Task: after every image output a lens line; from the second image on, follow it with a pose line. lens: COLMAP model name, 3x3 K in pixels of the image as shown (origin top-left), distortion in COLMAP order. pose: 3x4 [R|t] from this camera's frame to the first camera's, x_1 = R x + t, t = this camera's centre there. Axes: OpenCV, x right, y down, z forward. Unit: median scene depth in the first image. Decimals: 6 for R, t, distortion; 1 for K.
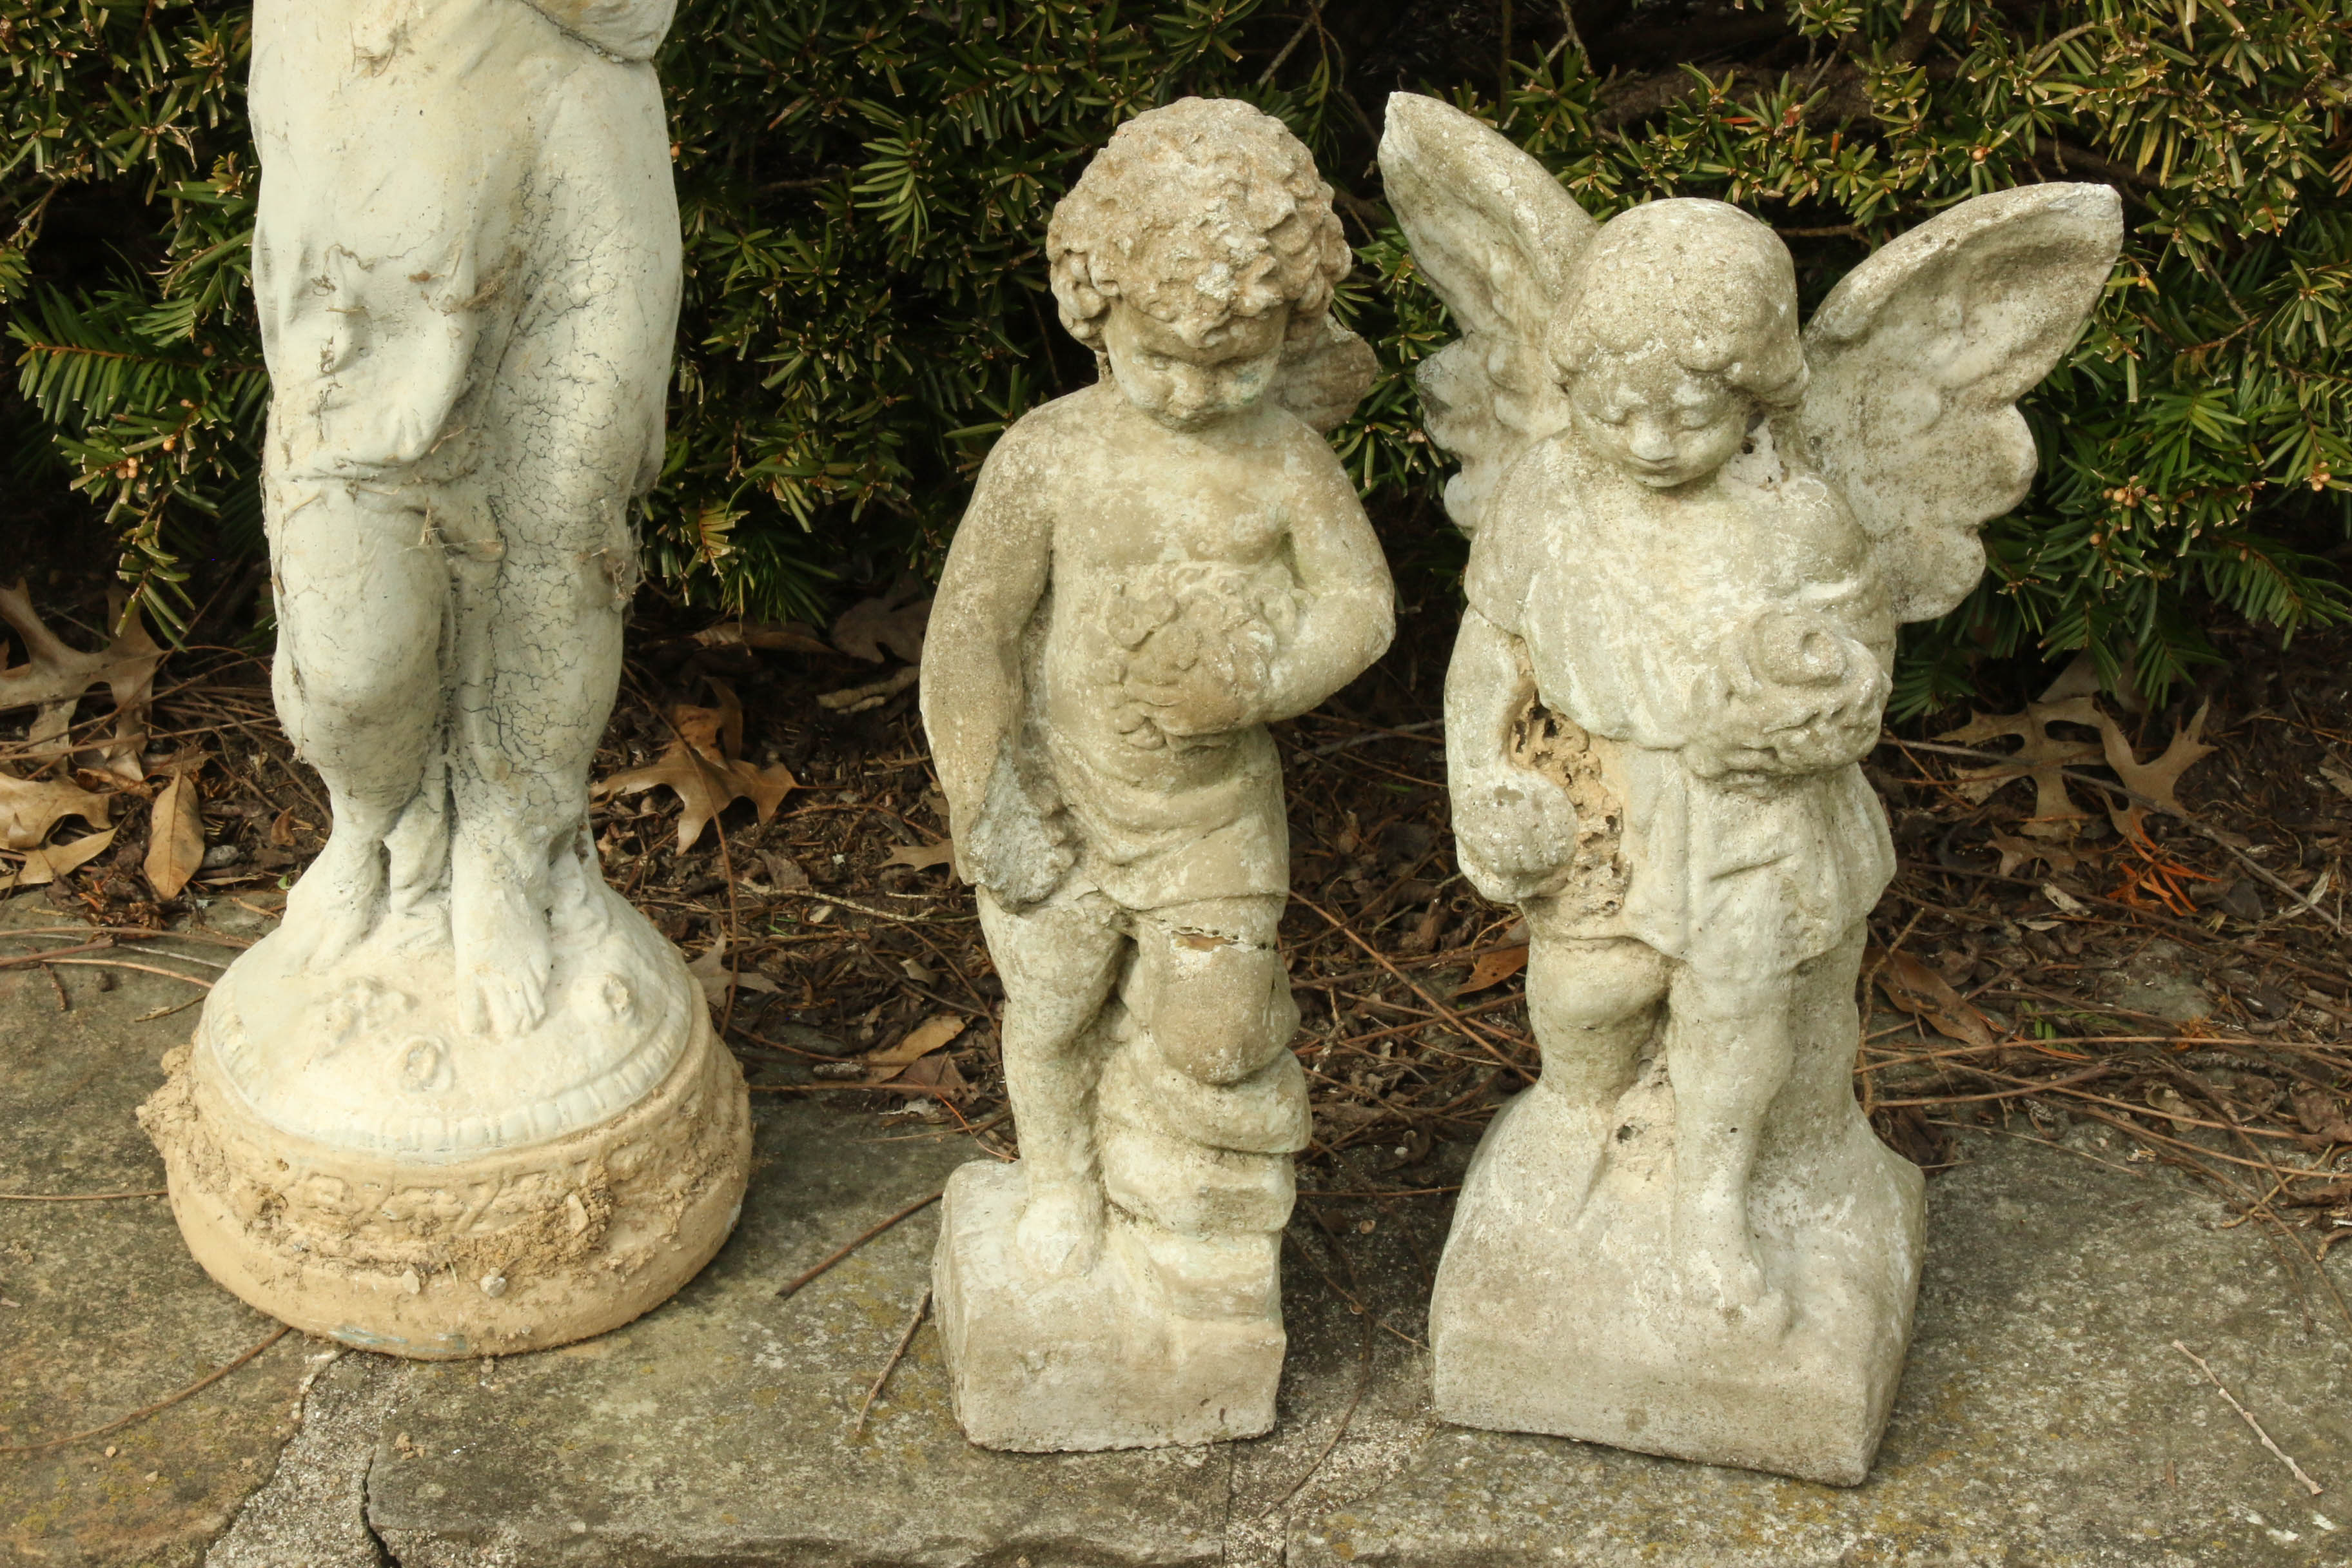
lens RADIAL K [[5455.5, 0, 1176.0], [0, 5455.5, 784.0], [0, 0, 1]] dist [0.305589, 0.810981]
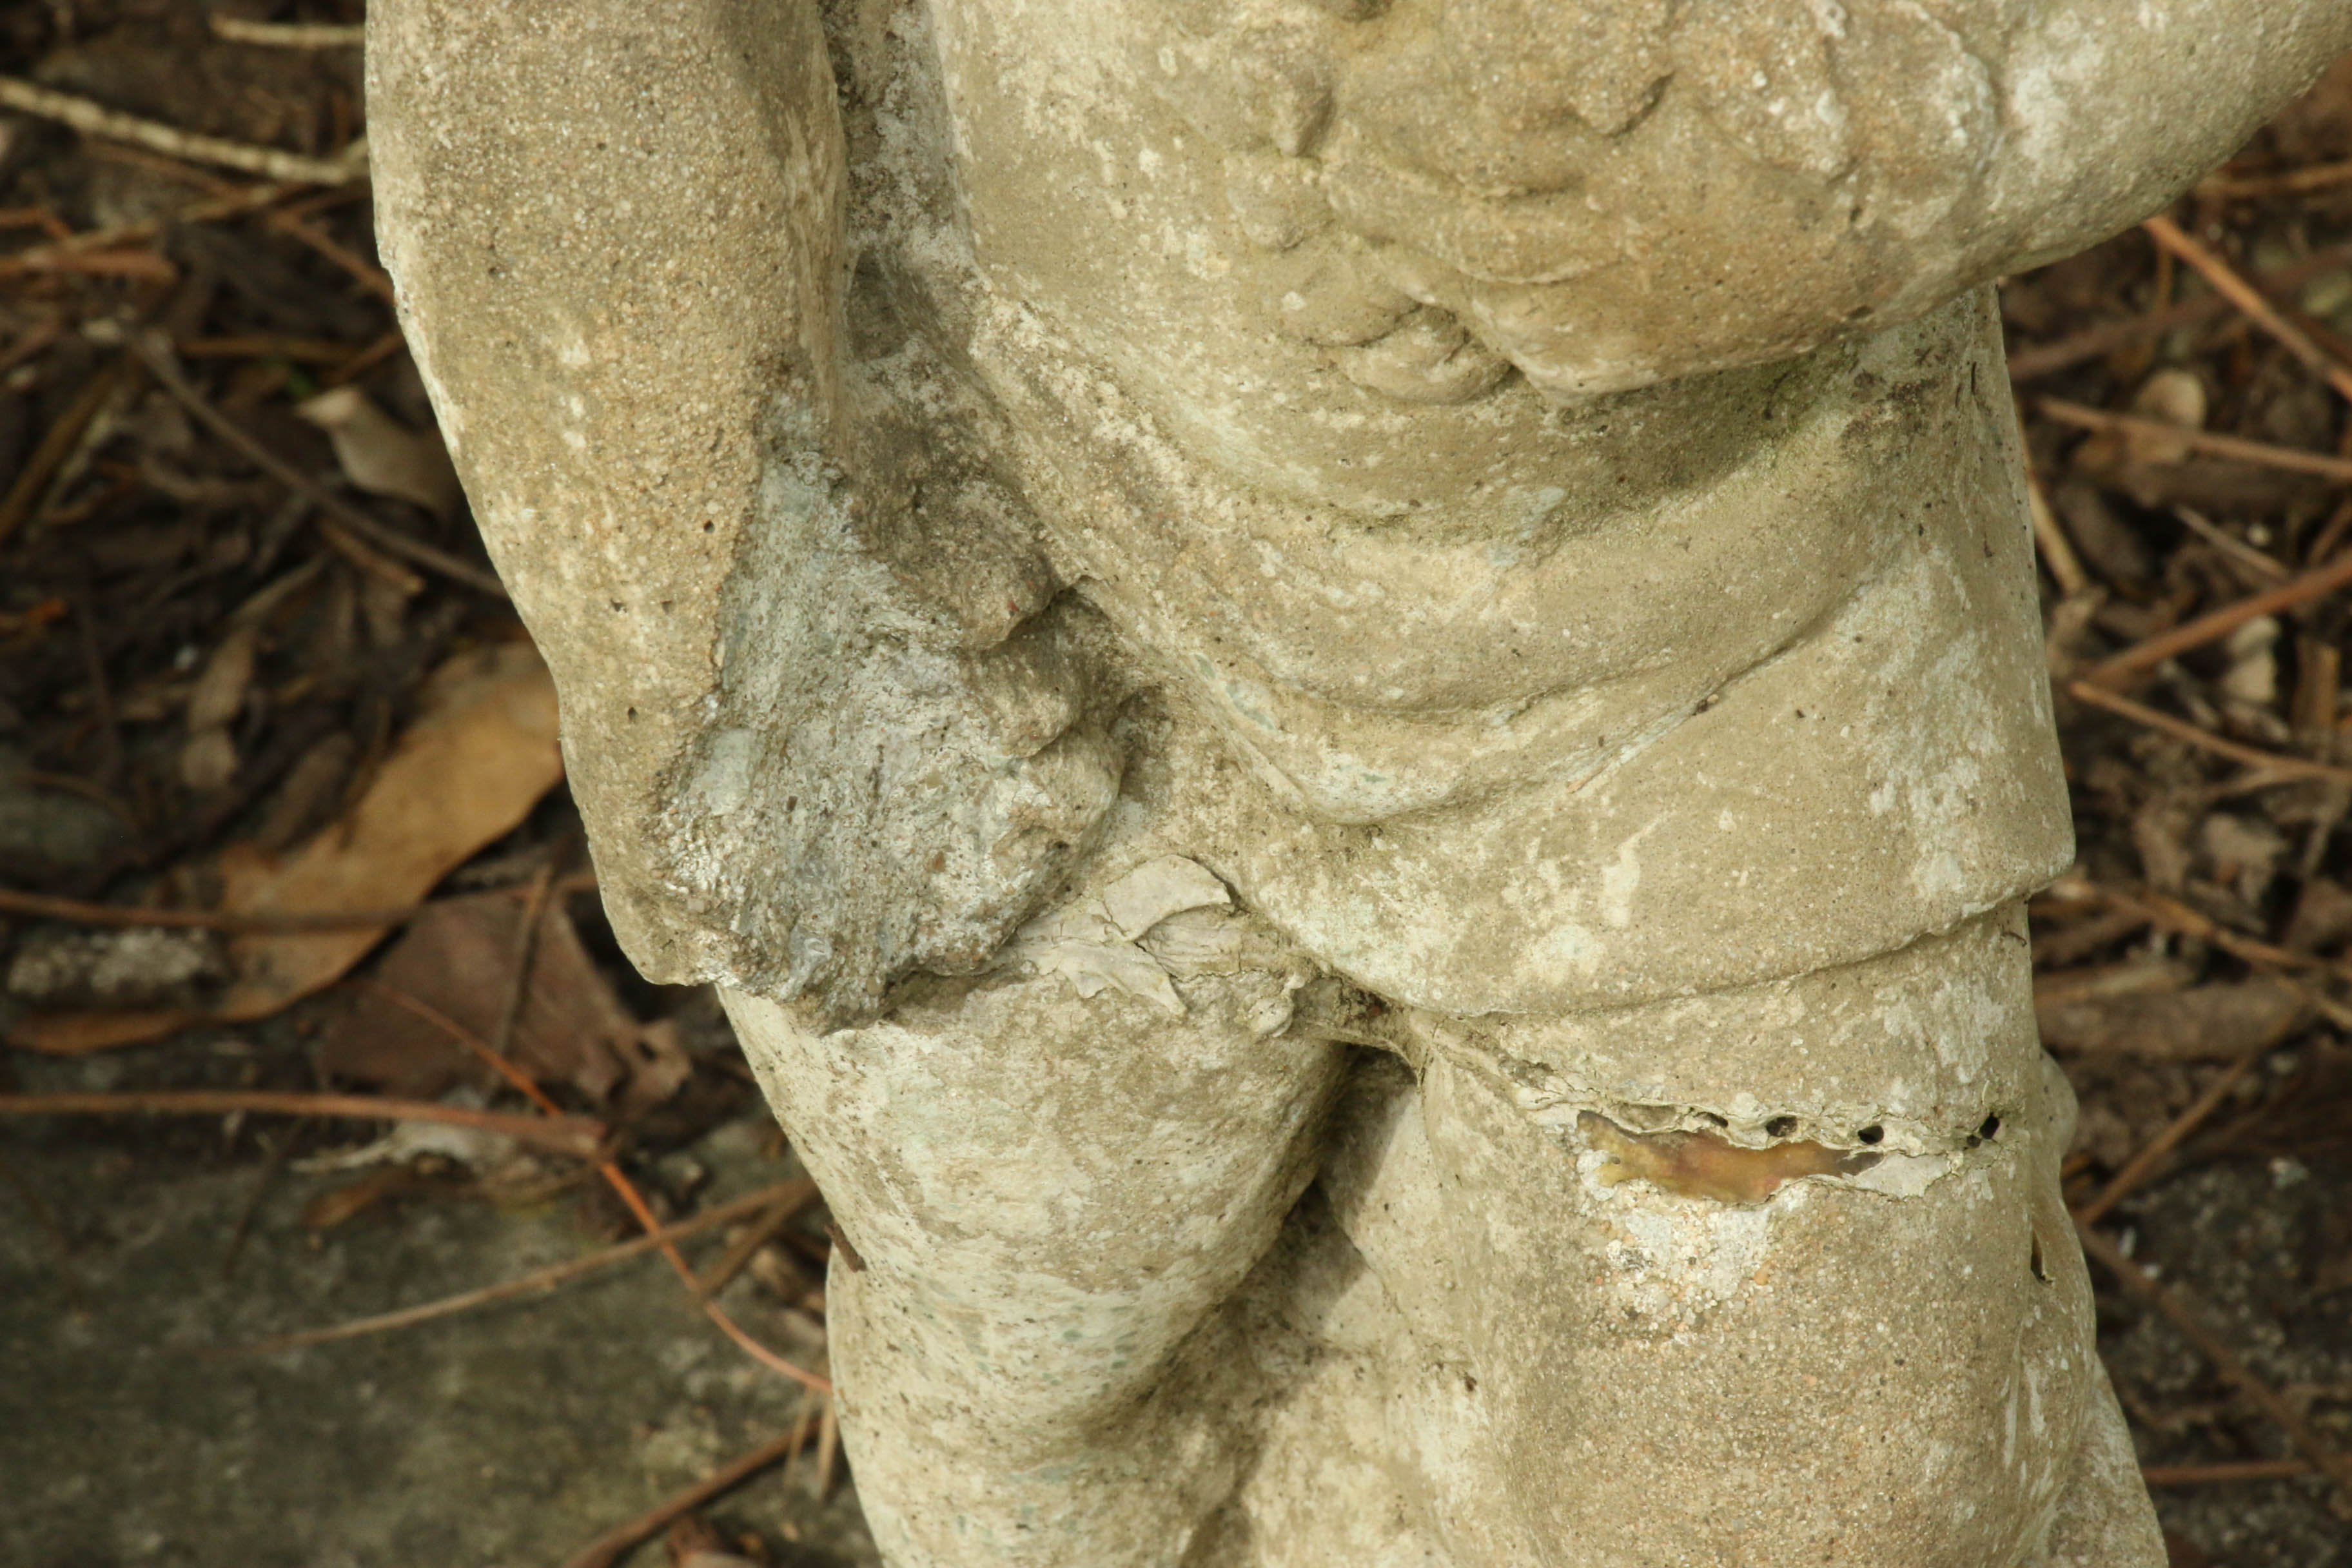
lens RADIAL K [[12451.8, 0, 1176.0], [0, 12451.8, 784.0], [0, 0, 1]] dist [1.101322, 2.998242]
pose [[0.996897, -0.076893, 0.016819, -0.024846], [0.068668, 0.954055, 0.291656, -0.136156], [-0.038473, -0.289596, 0.956375, 0.505121]]
